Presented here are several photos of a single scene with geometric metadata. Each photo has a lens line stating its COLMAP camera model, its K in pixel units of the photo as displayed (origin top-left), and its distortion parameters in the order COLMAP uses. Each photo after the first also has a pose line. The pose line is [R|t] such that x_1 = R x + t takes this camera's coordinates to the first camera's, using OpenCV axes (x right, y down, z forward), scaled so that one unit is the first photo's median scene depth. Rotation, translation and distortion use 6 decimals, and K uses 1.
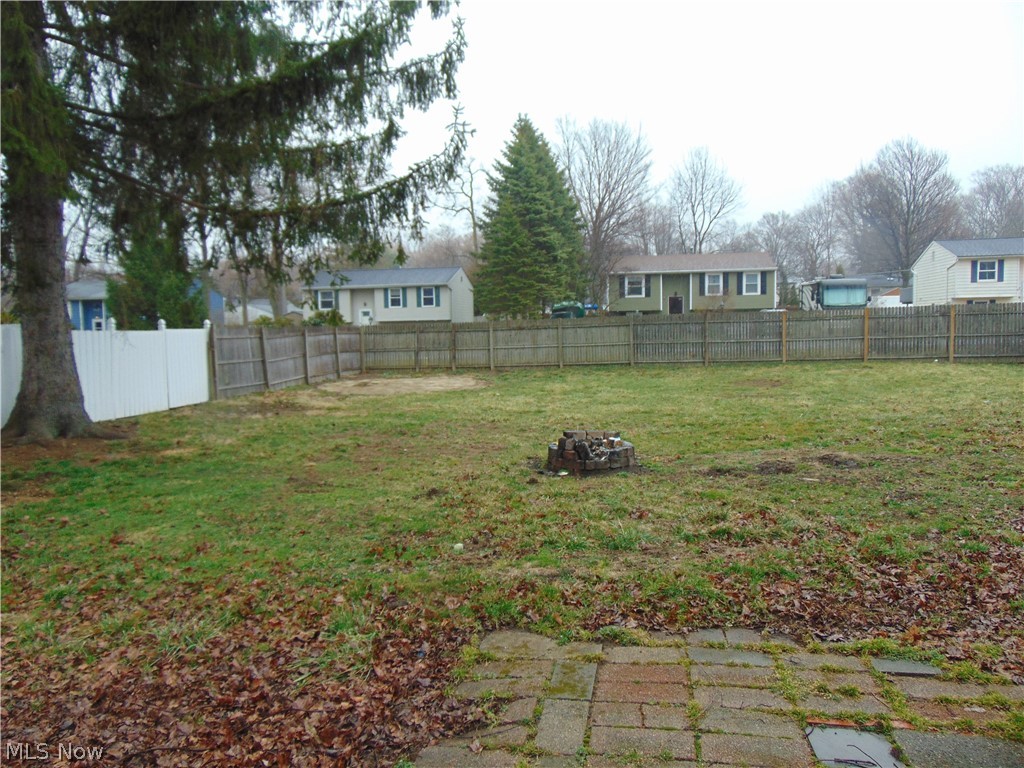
lens RADIAL K [[764.4, 0, 512.0], [0, 764.4, 384.0], [0, 0, 1]] dist [-0.001075, 0.002473]
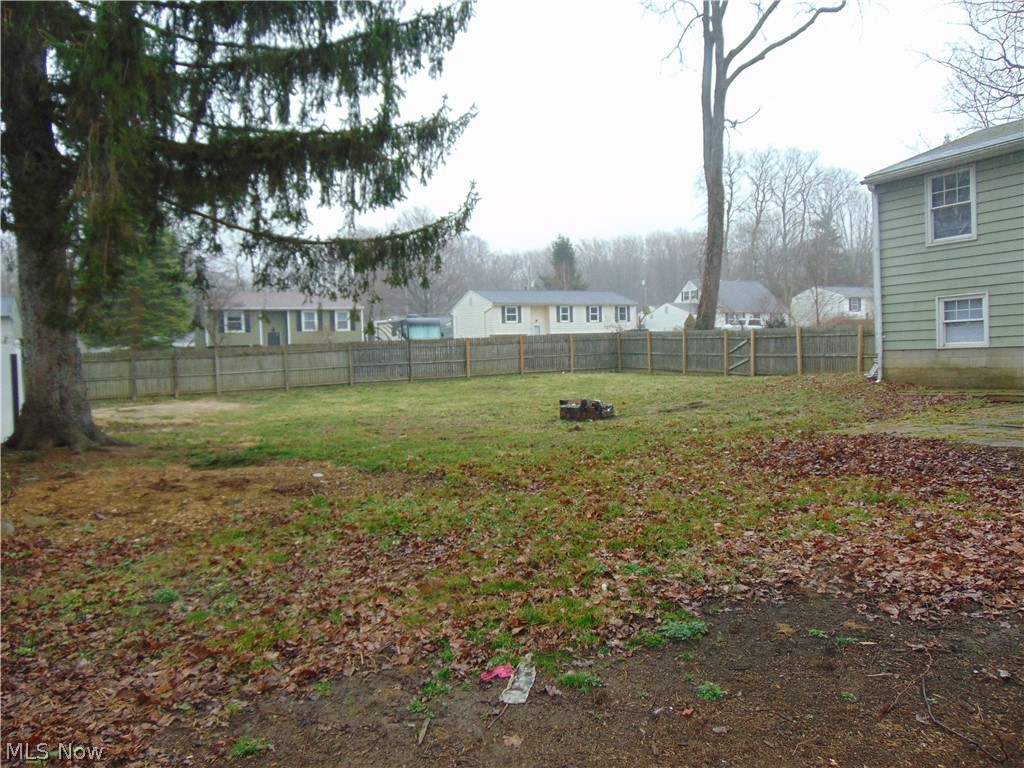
lens RADIAL K [[764.4, 0, 512.0], [0, 764.4, 384.0], [0, 0, 1]] dist [-0.001075, 0.002473]
pose [[0.781168, -0.032829, 0.623457, -0.231744], [0.067542, 0.997199, -0.032119, 0.017120], [-0.620657, 0.067200, 0.781197, -0.036156]]
